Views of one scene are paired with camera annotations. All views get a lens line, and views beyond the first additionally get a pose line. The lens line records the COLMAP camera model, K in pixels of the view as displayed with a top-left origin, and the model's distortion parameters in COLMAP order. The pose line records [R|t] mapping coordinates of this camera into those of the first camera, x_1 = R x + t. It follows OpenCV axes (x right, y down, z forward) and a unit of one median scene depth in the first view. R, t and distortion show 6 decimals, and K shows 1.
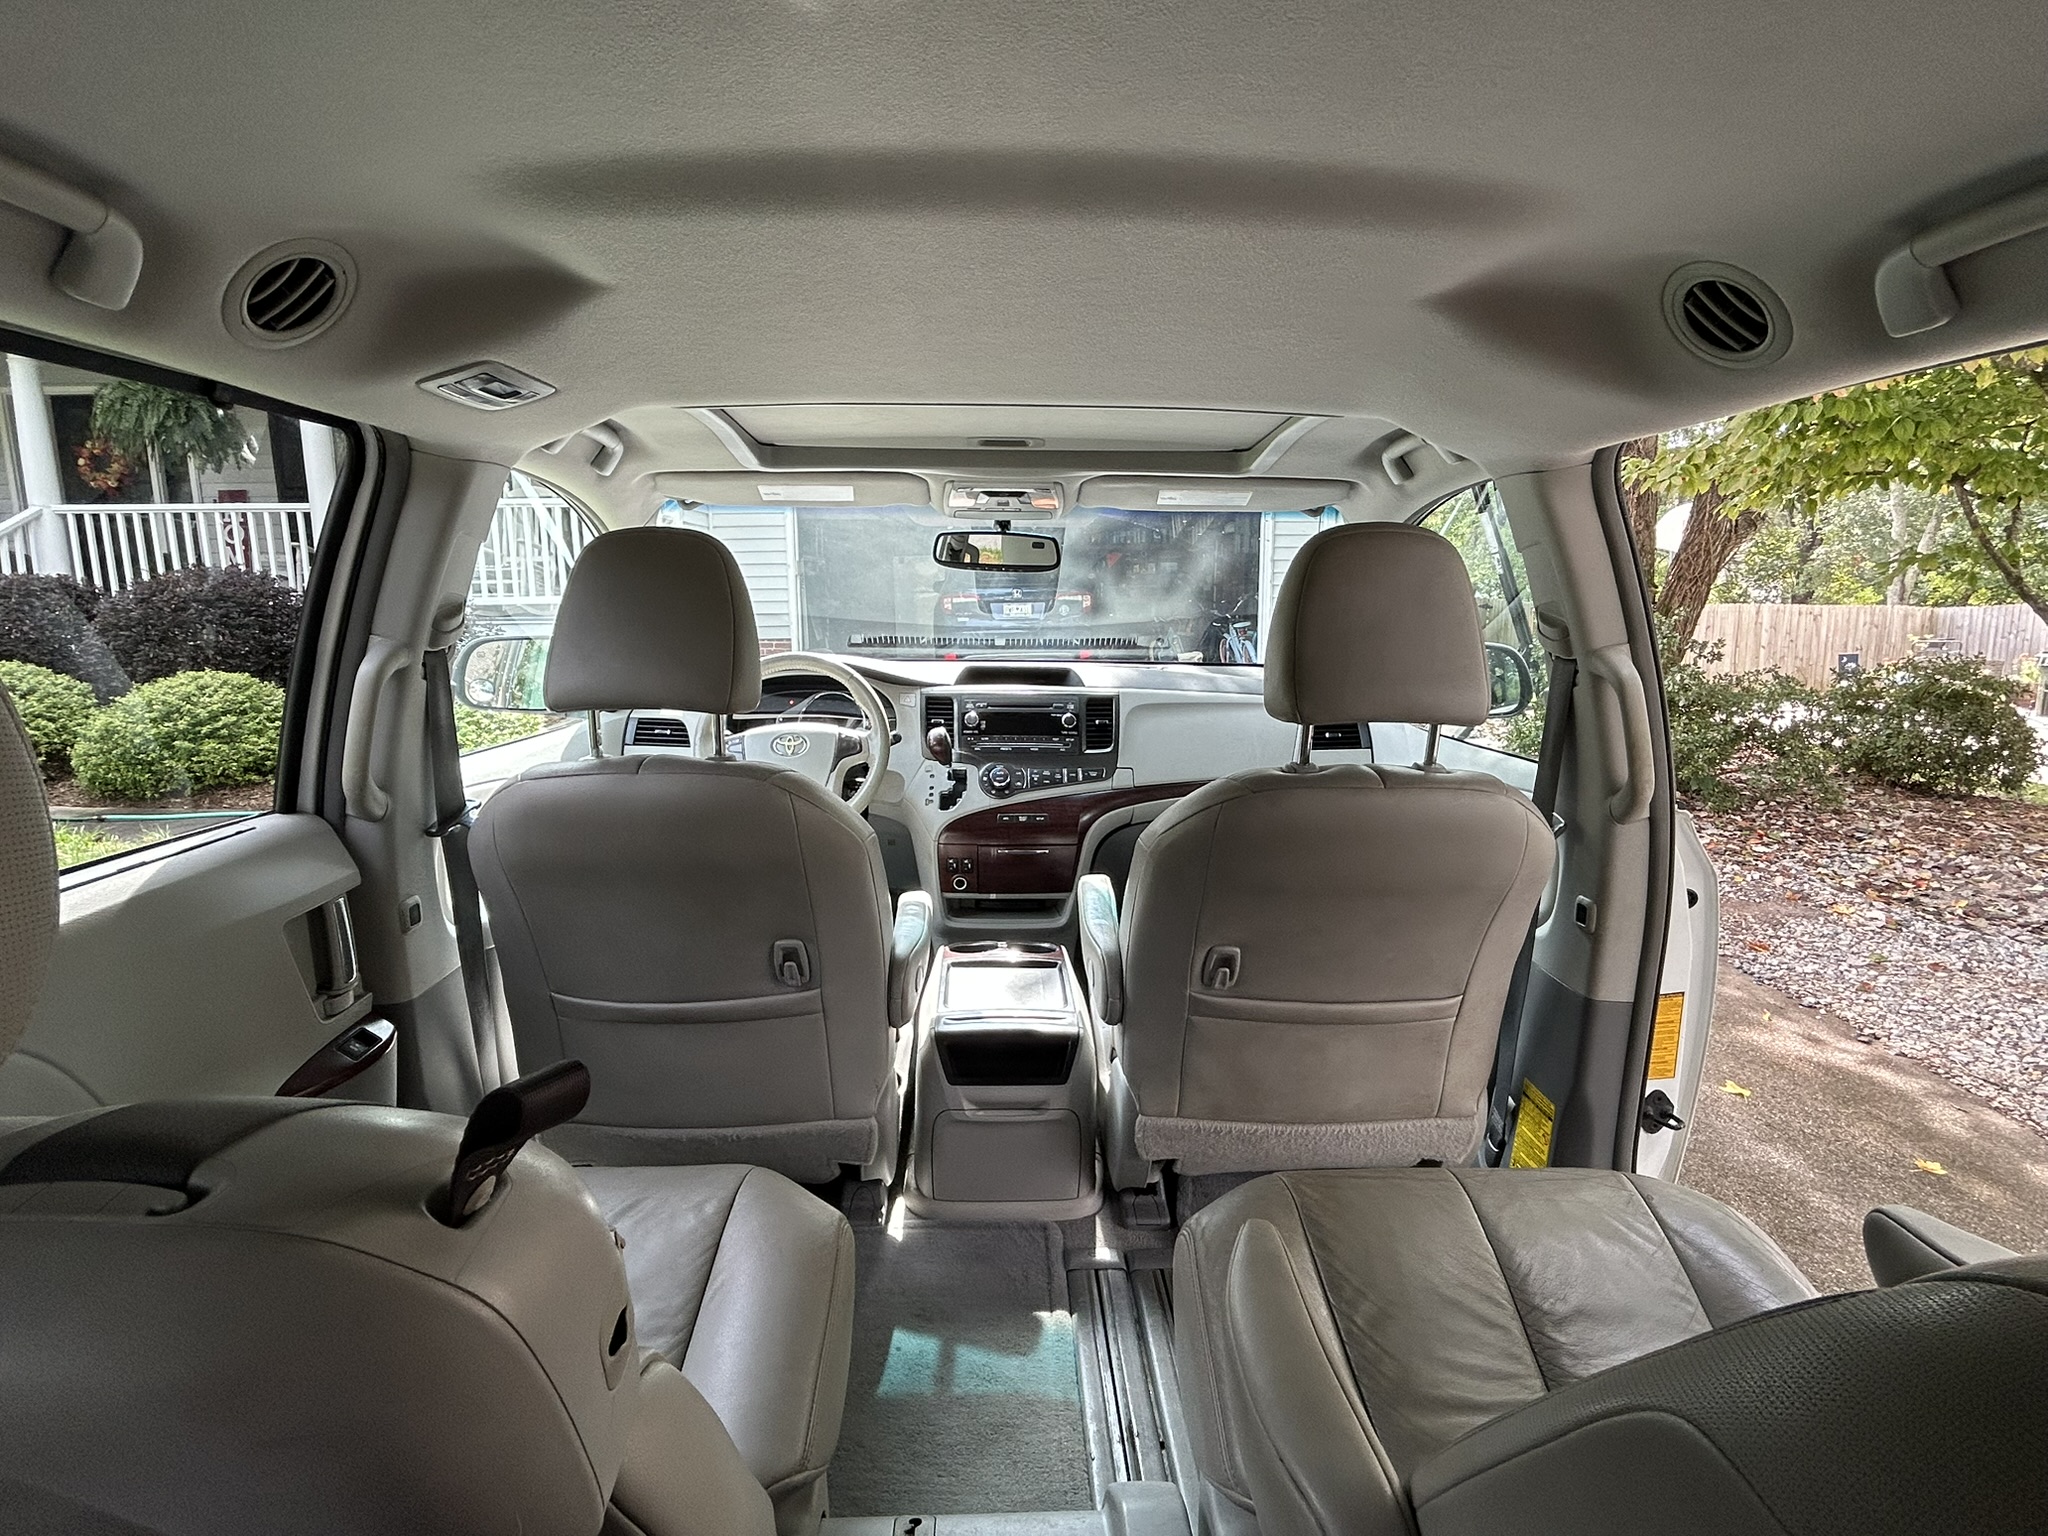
lens RADIAL K [[1032.4, 0, 1022.4], [0, 1032.4, 780.8], [0, 0, 1]] dist [-0.011363, 0.001759]
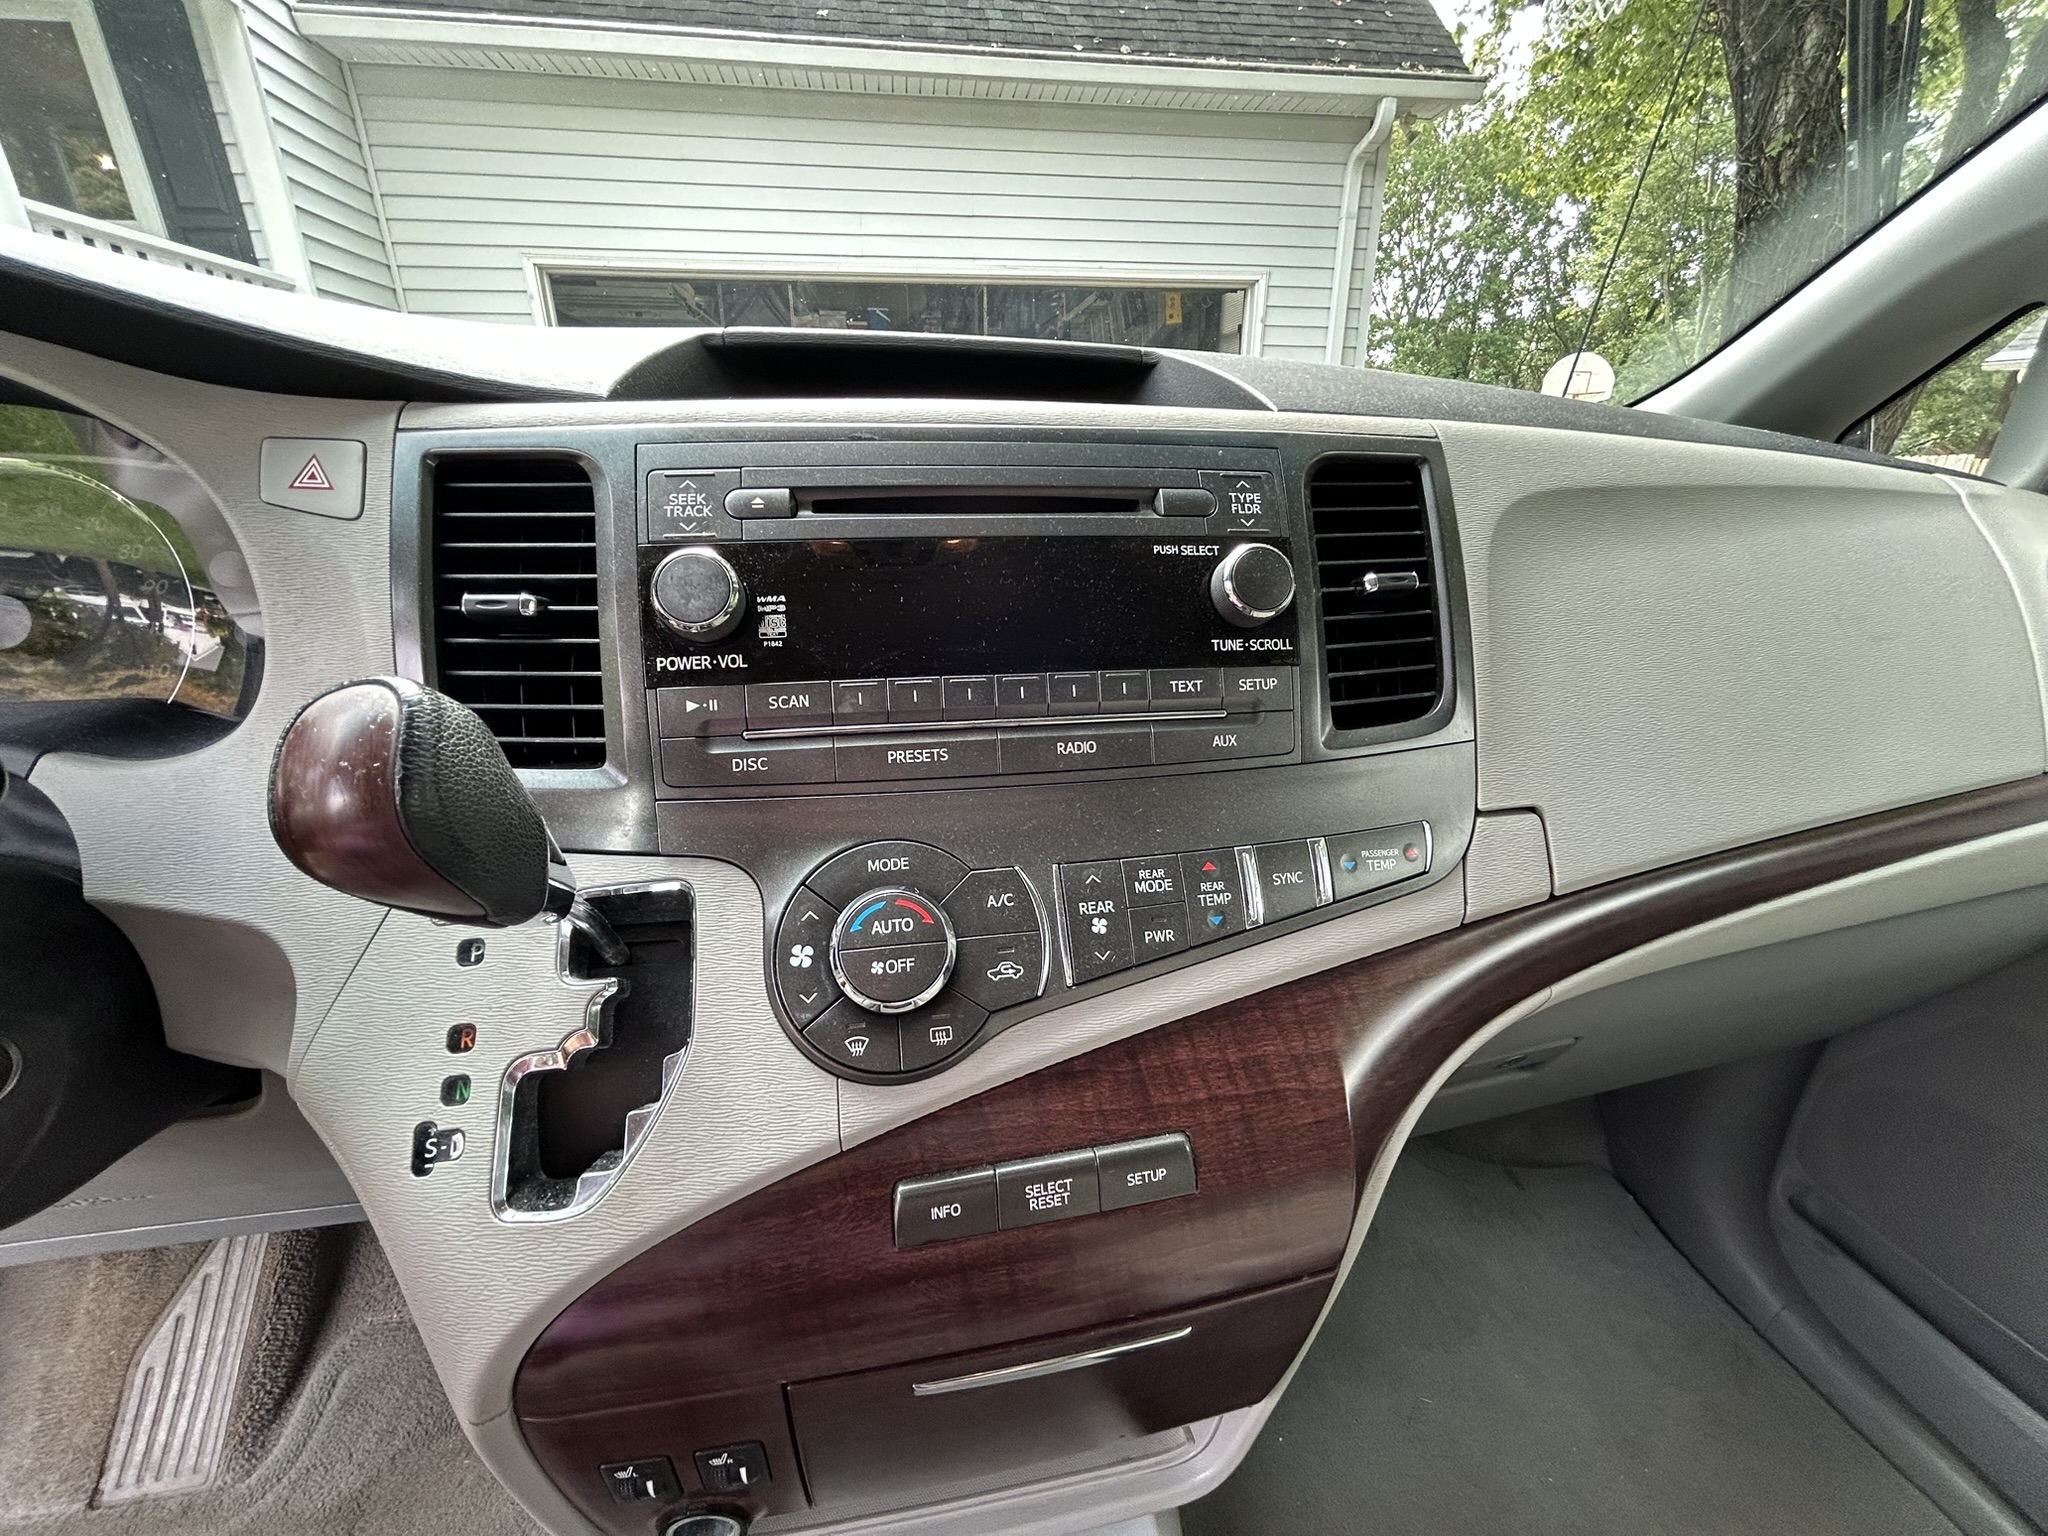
lens RADIAL K [[790.2, 0, 1025.7], [0, 790.2, 775.5], [0, 0, 1]] dist [-0.000368, 0.000152]
pose [[0.992035, -0.057313, 0.112165, -0.012876], [0.034676, 0.980342, 0.194233, -0.053256], [-0.121092, -0.188797, 0.974522, 0.872558]]
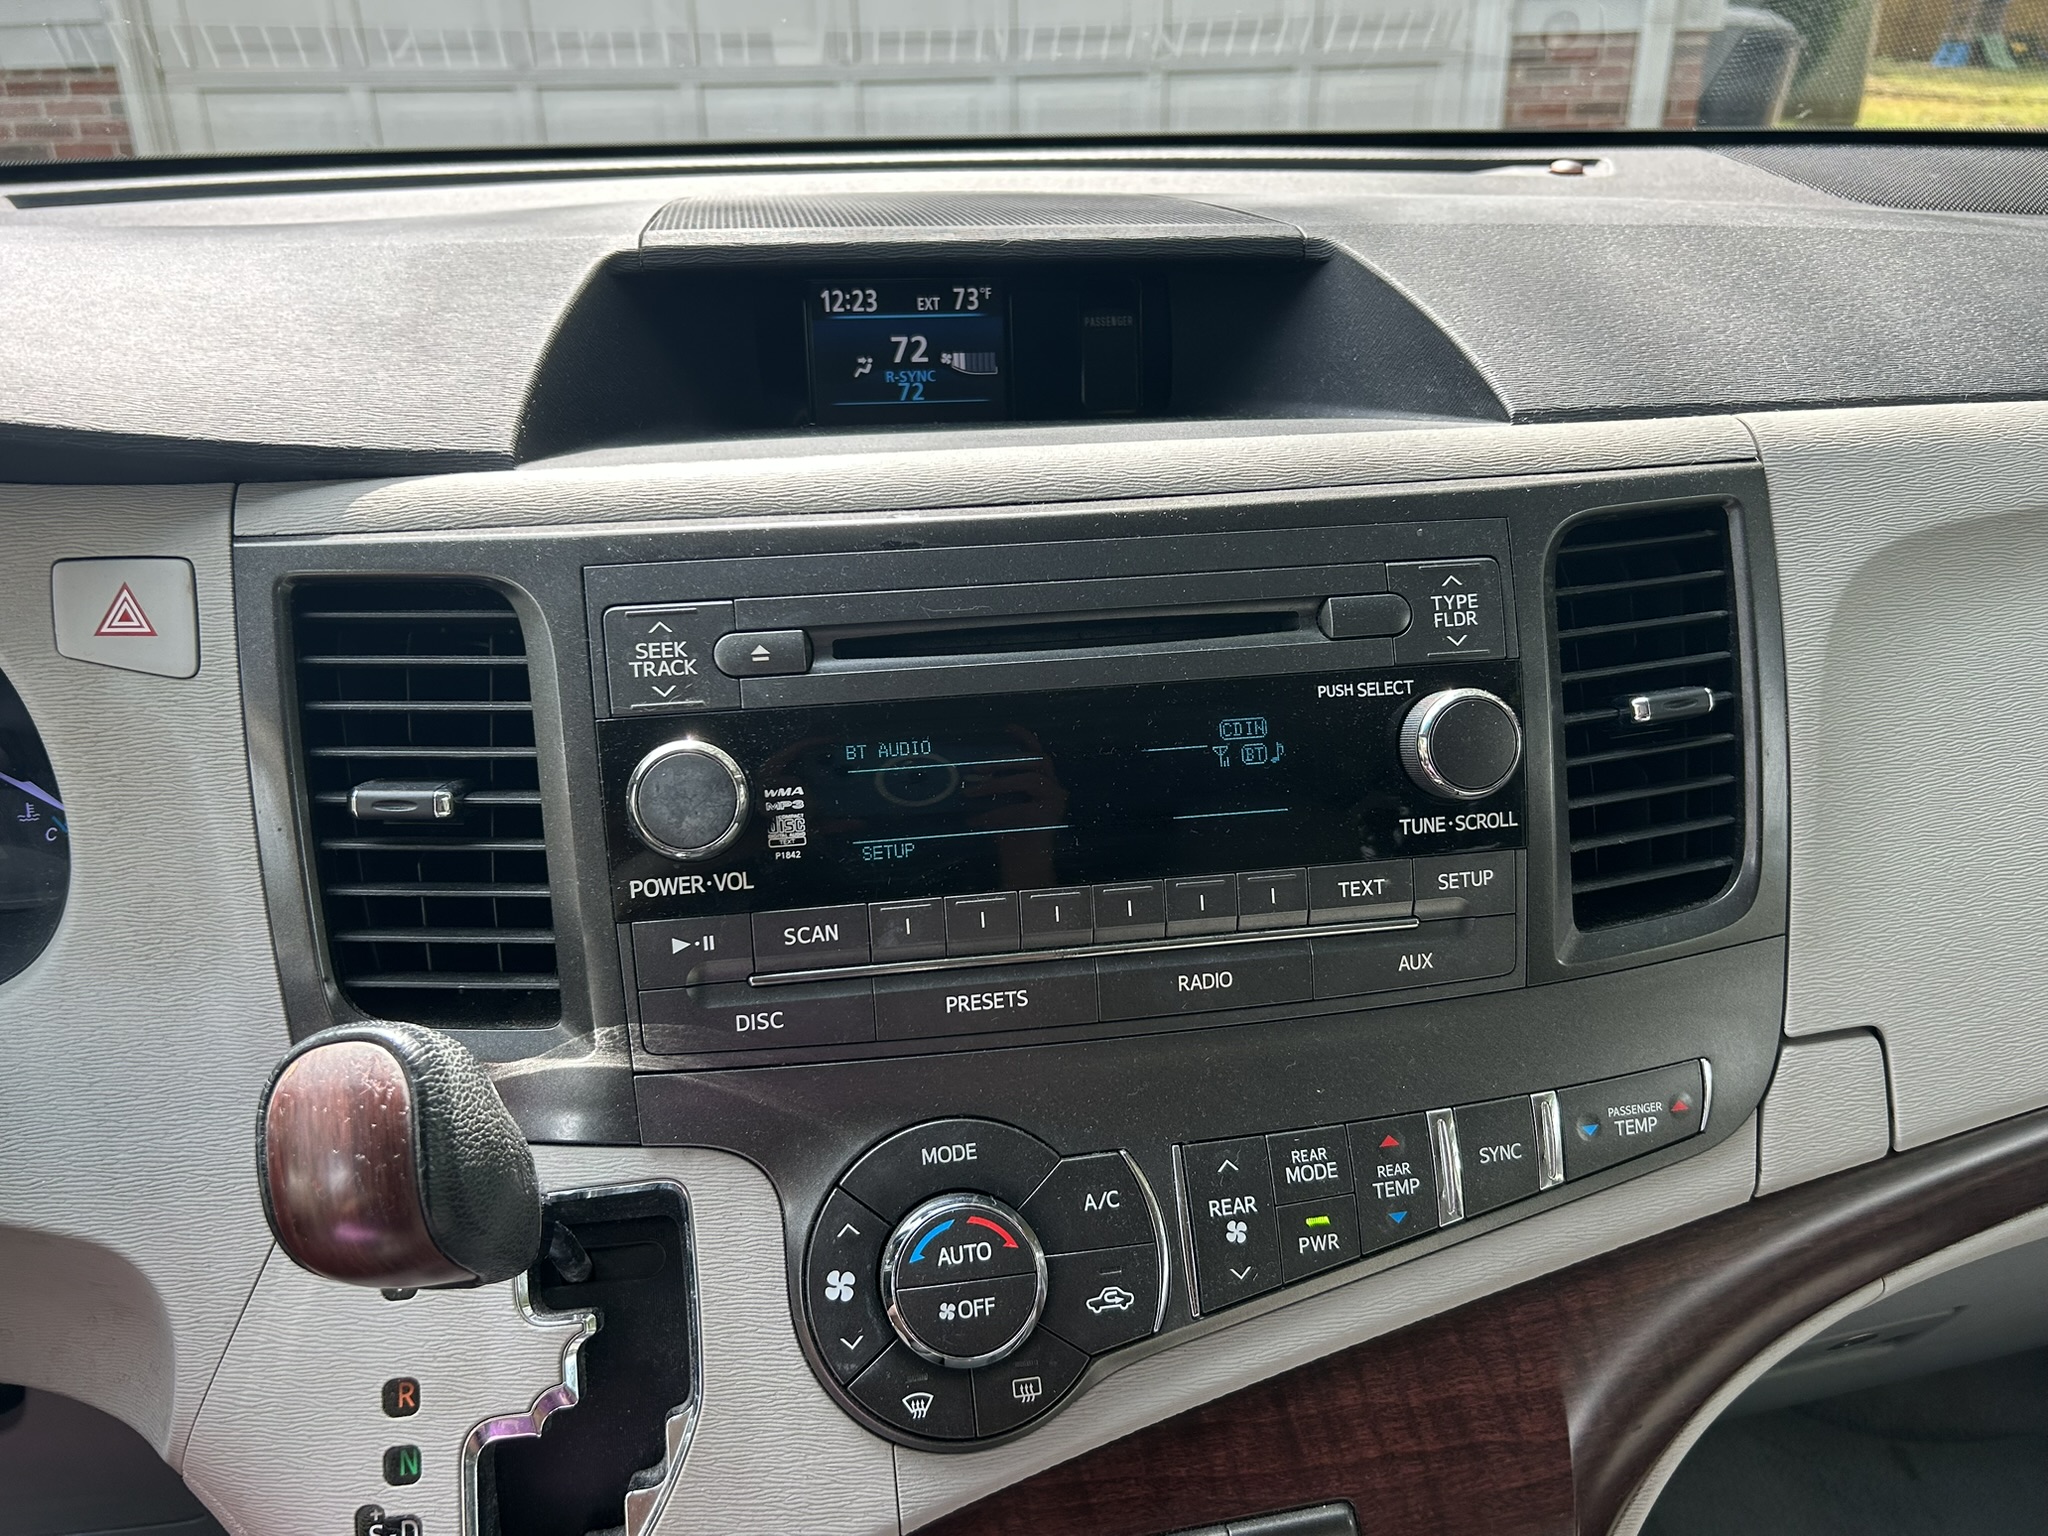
lens RADIAL K [[1588.0, 0, 1036.6], [0, 1588.0, 758.4], [0, 0, 1]] dist [0.036444, -0.045899]
pose [[0.992732, -0.068472, 0.098971, -0.026898], [0.036444, 0.954797, 0.295018, -0.116544], [-0.114698, -0.289266, 0.950352, 0.829136]]
